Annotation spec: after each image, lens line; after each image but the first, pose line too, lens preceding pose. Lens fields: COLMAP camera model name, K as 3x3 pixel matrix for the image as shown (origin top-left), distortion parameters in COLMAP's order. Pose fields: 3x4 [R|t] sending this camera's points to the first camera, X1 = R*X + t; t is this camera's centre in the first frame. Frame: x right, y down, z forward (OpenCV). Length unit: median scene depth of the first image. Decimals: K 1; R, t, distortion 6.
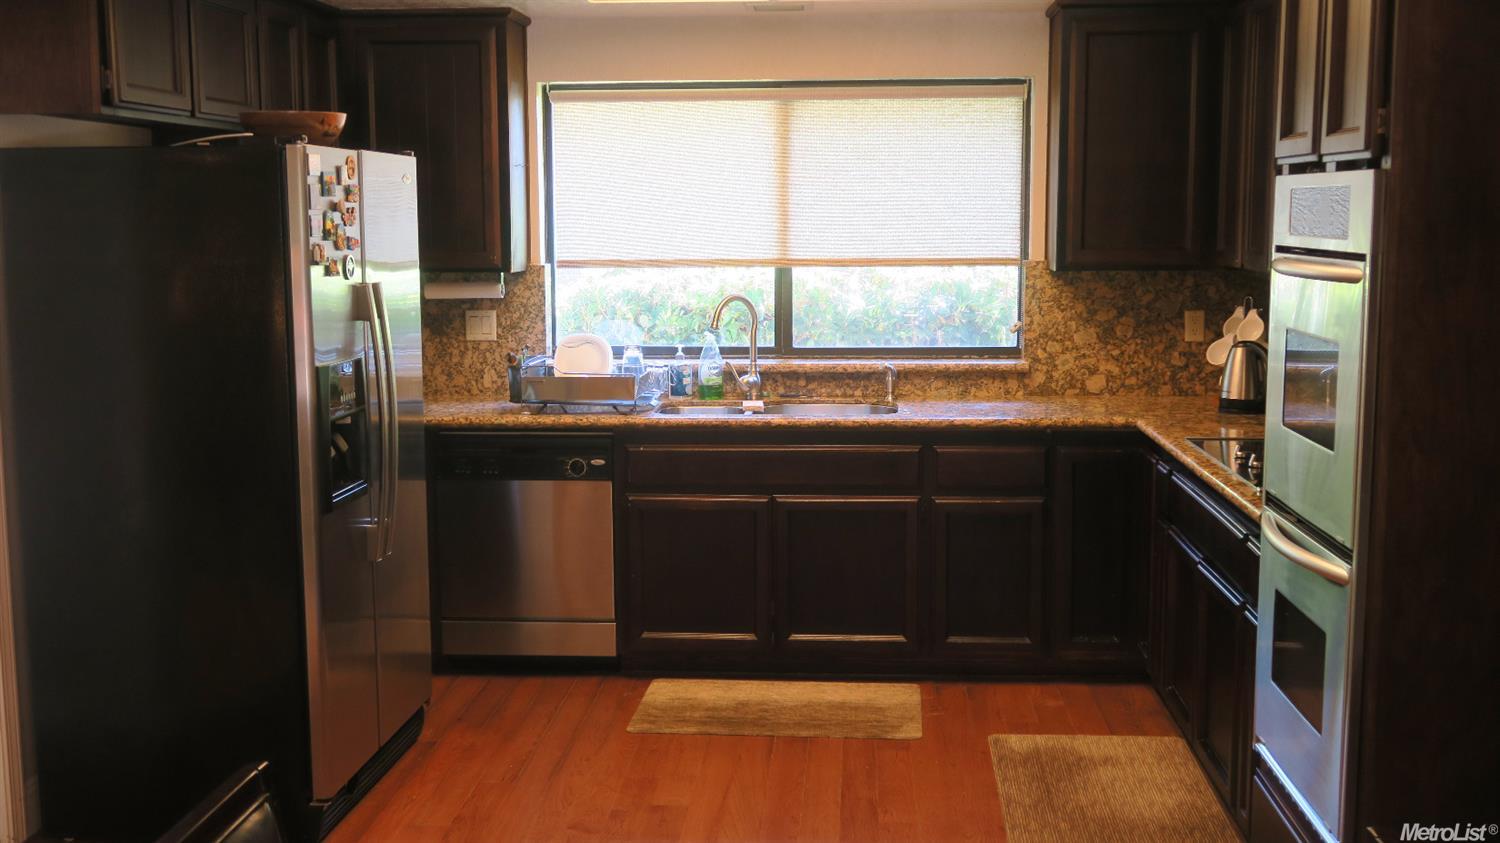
lens RADIAL K [[1608.9, 0, 749.9], [0, 1608.9, 421.6], [0, 0, 1]] dist [0.004019, 0.000000]
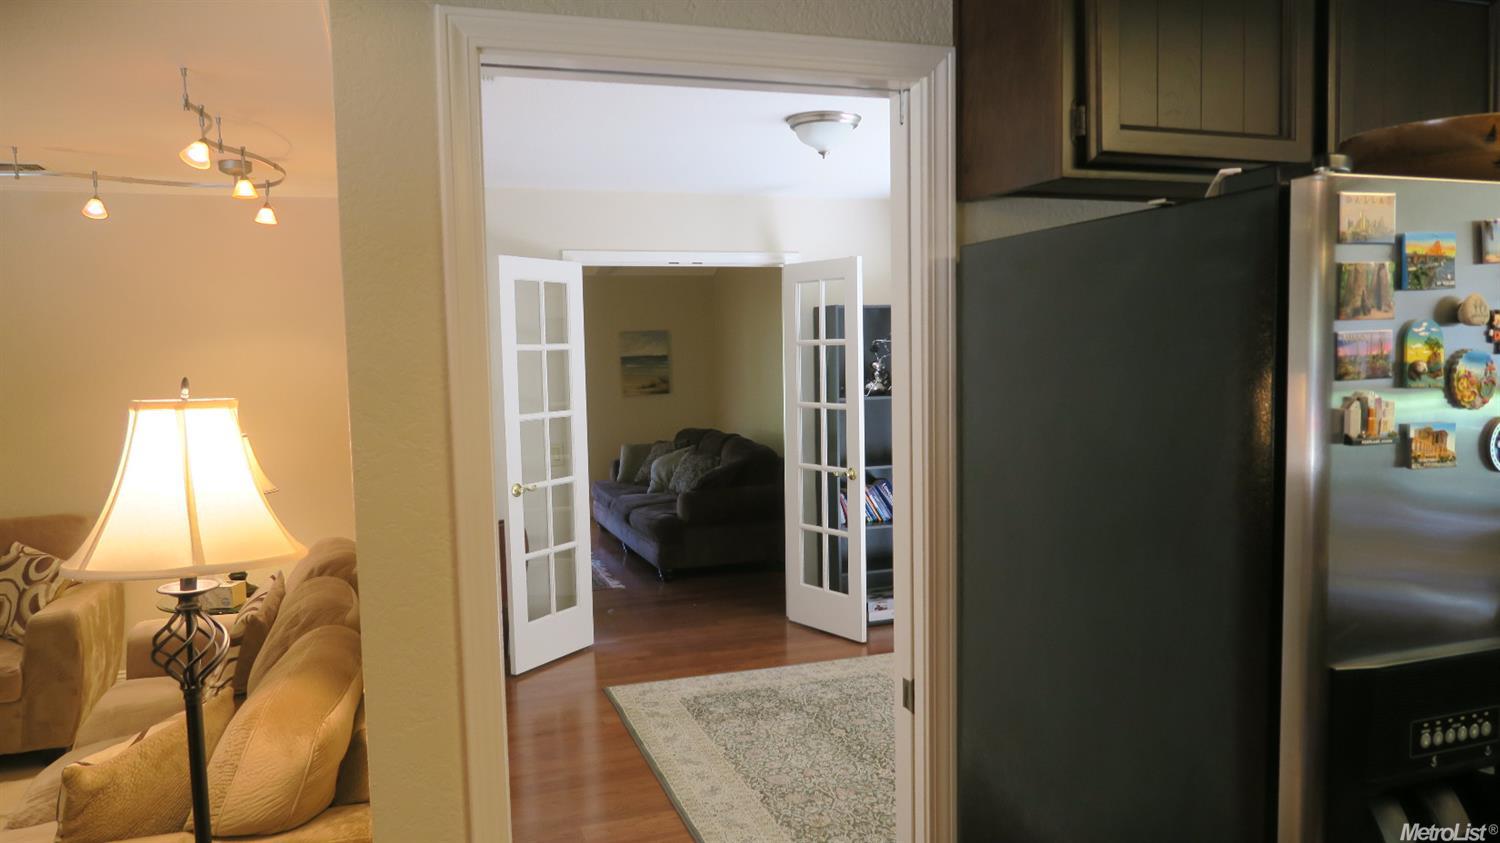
lens RADIAL K [[1036.6, 0, 750.0], [0, 1036.6, 425.2], [0, 0, 1]] dist [-0.024812, 0.008101]
pose [[0.403866, 0.065943, -0.912438, -0.076357], [-0.104408, 0.994204, 0.025639, -0.091196], [0.908840, 0.084911, 0.408411, 0.723929]]
